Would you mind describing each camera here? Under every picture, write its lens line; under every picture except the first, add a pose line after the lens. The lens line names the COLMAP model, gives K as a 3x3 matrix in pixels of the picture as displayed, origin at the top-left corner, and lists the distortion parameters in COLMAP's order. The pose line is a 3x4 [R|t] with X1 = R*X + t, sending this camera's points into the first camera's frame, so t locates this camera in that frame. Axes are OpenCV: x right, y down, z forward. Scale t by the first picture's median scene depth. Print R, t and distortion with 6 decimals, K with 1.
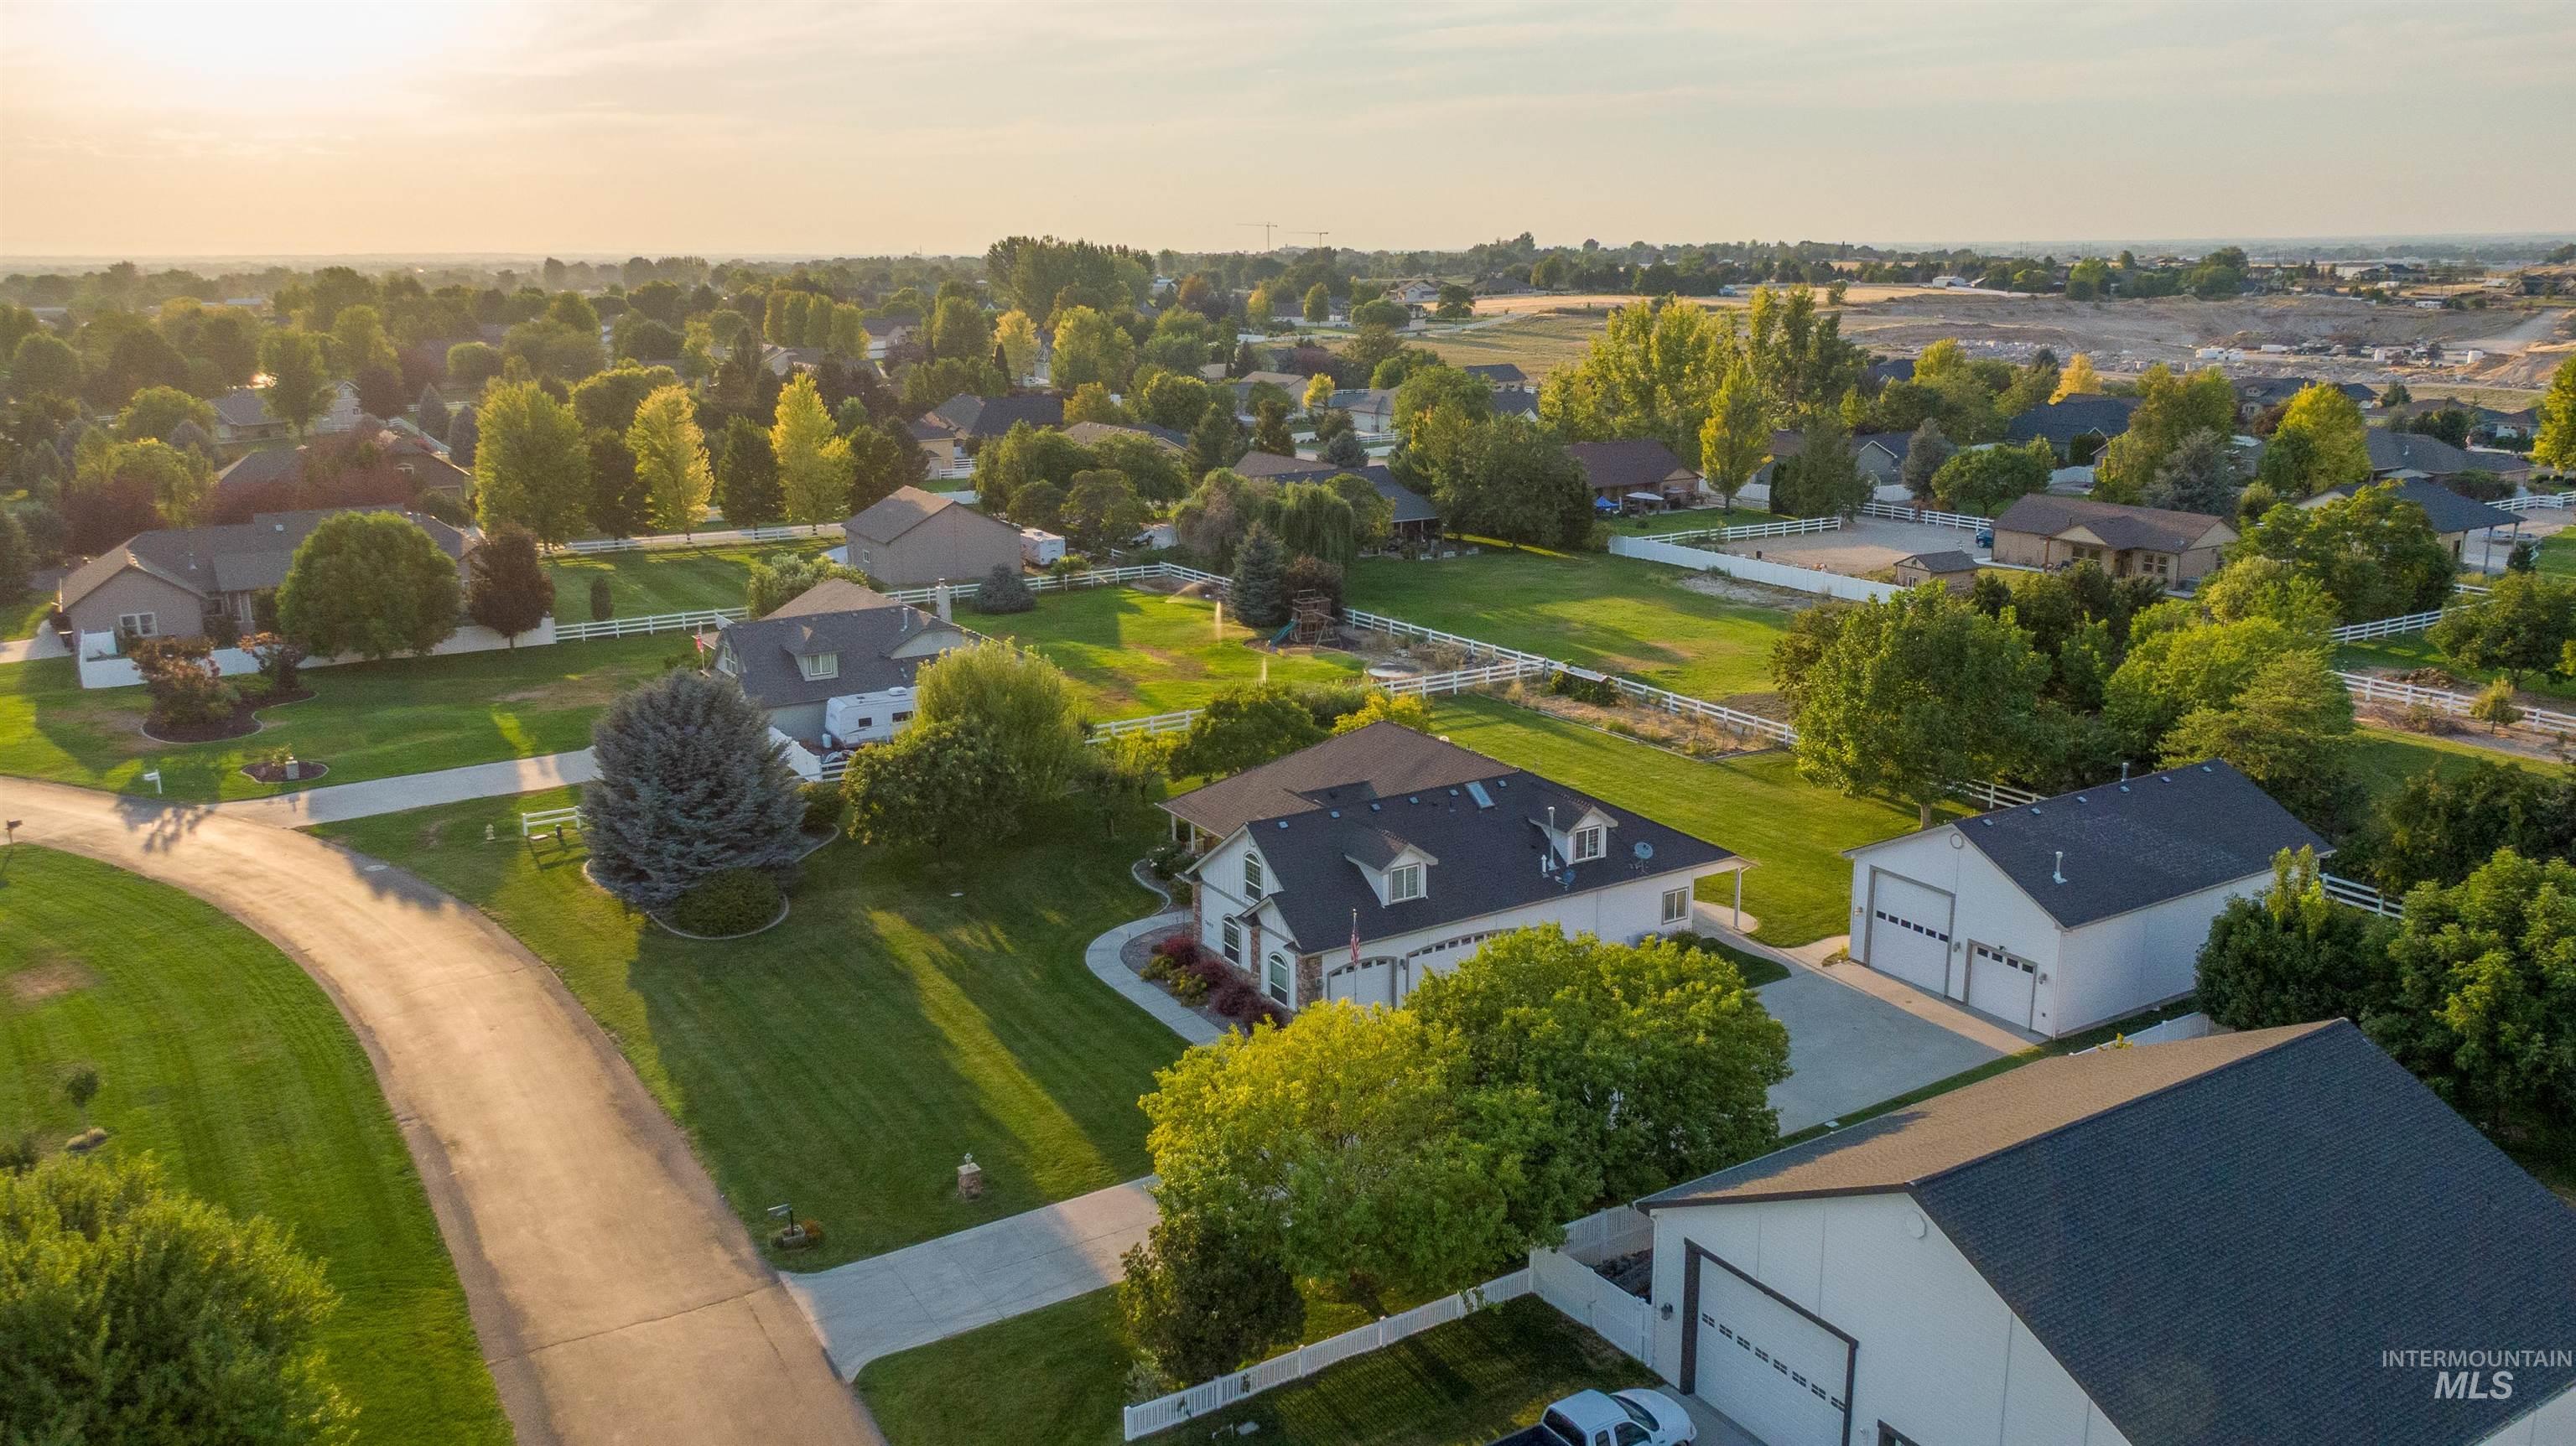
lens RADIAL K [[1915.2, 0, 1288.0], [0, 1915.2, 723.0], [0, 0, 1]] dist [0.041264, 0.000384]
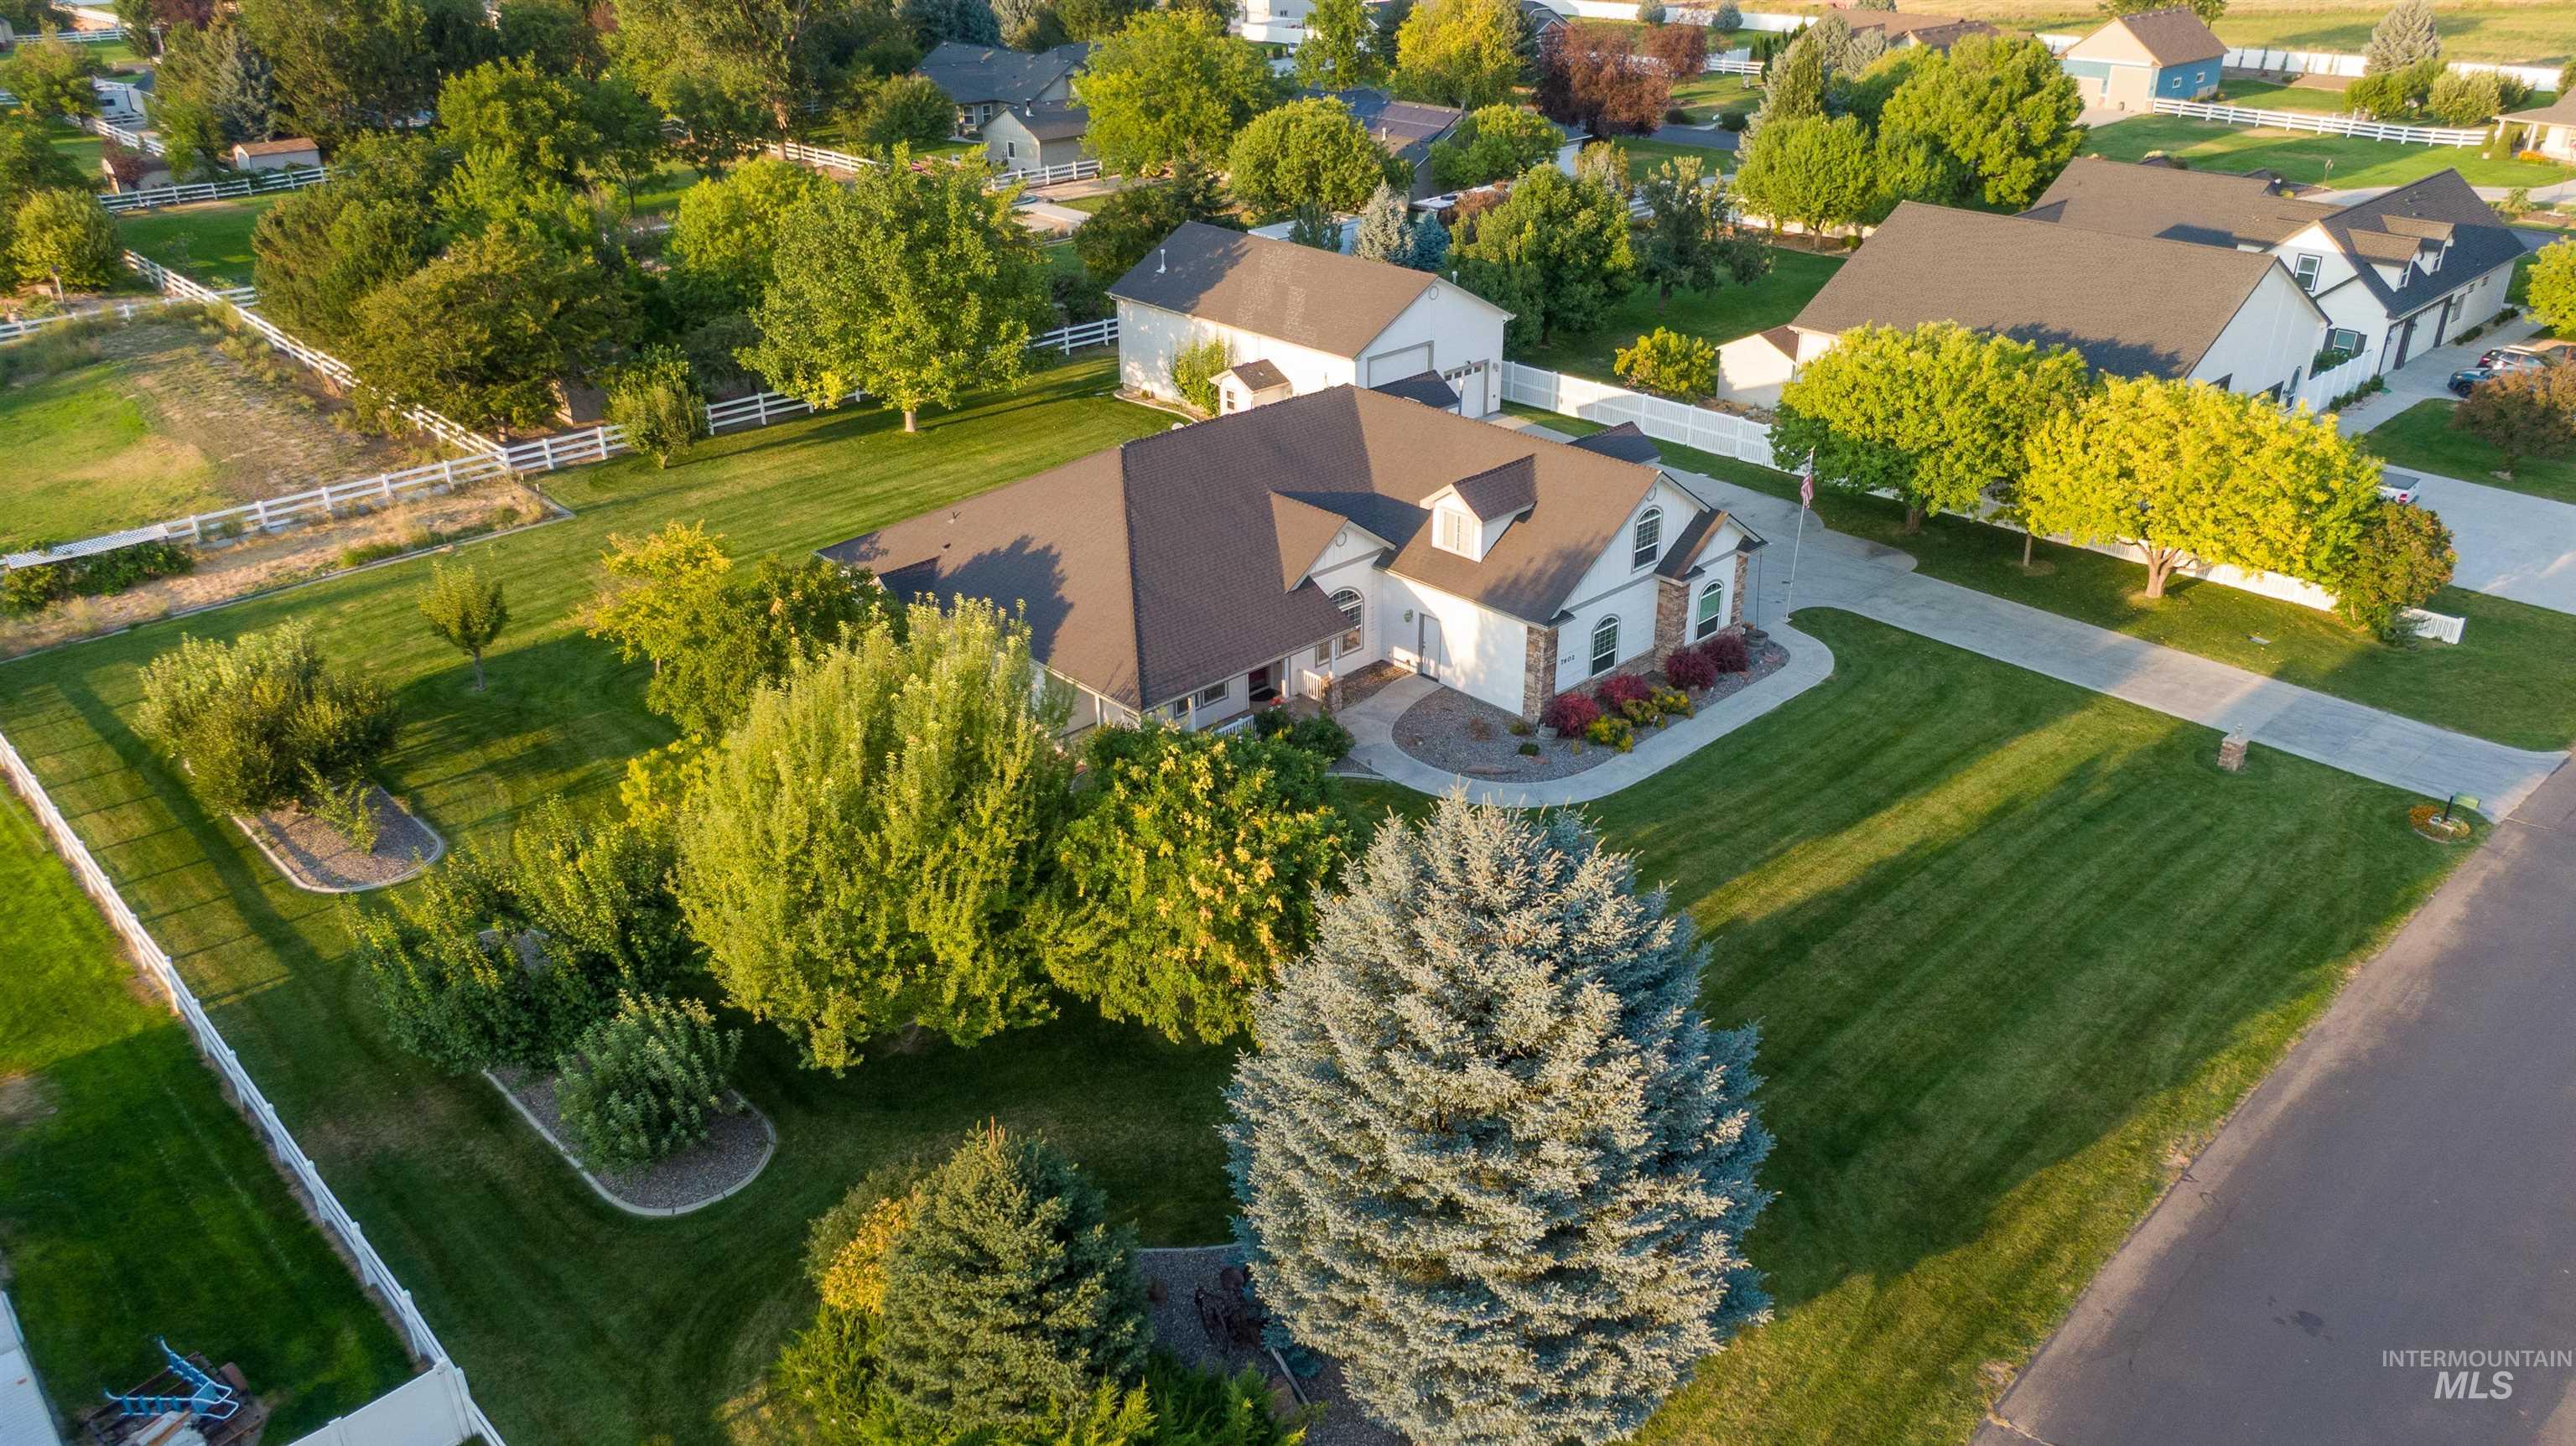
lens RADIAL K [[1831.7, 0, 1288.0], [0, 1831.7, 723.0], [0, 0, 1]] dist [0.048860, -0.075128]
pose [[-0.208329, -0.426618, 0.880111, -0.588977], [0.243032, 0.849052, 0.469090, -0.212609], [-0.947383, 0.311620, -0.073200, 1.028734]]
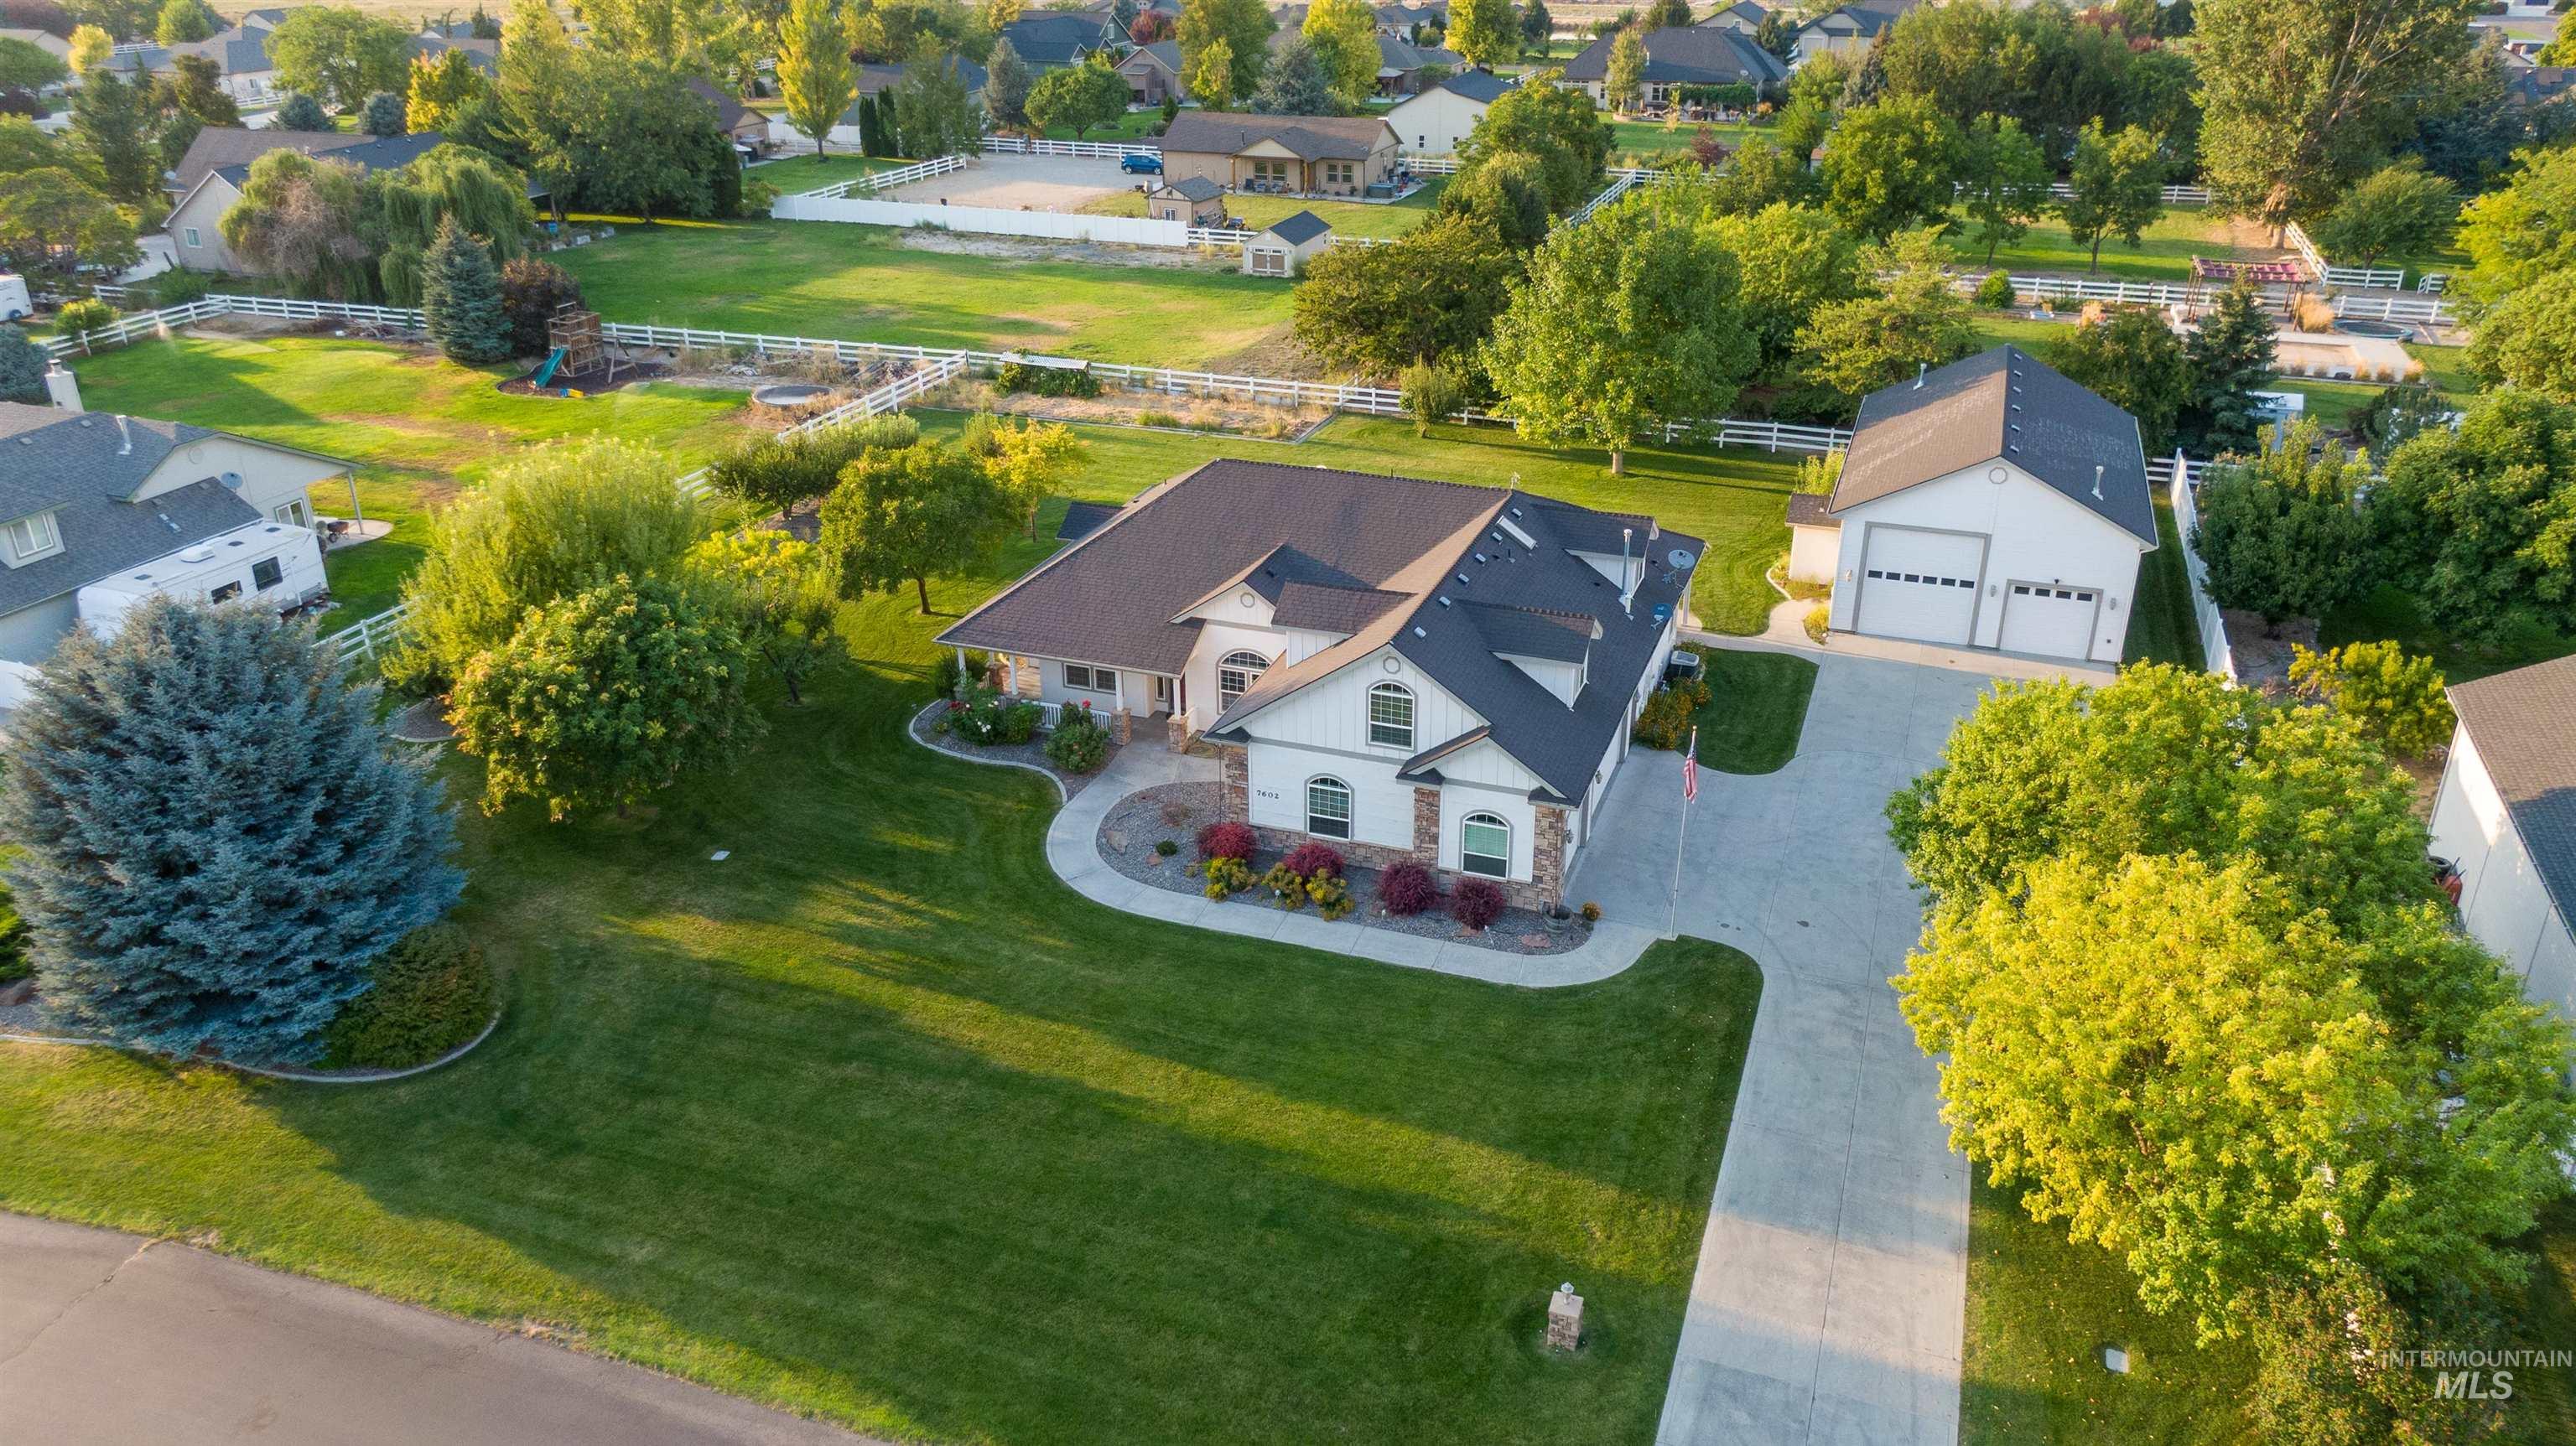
lens RADIAL K [[1831.7, 0, 1288.0], [0, 1831.7, 723.0], [0, 0, 1]] dist [0.048860, -0.075128]
pose [[0.786696, -0.258250, 0.560729, -0.353085], [0.148914, 0.960859, 0.233611, -0.064821], [-0.599111, -0.100281, 0.794361, 0.416198]]
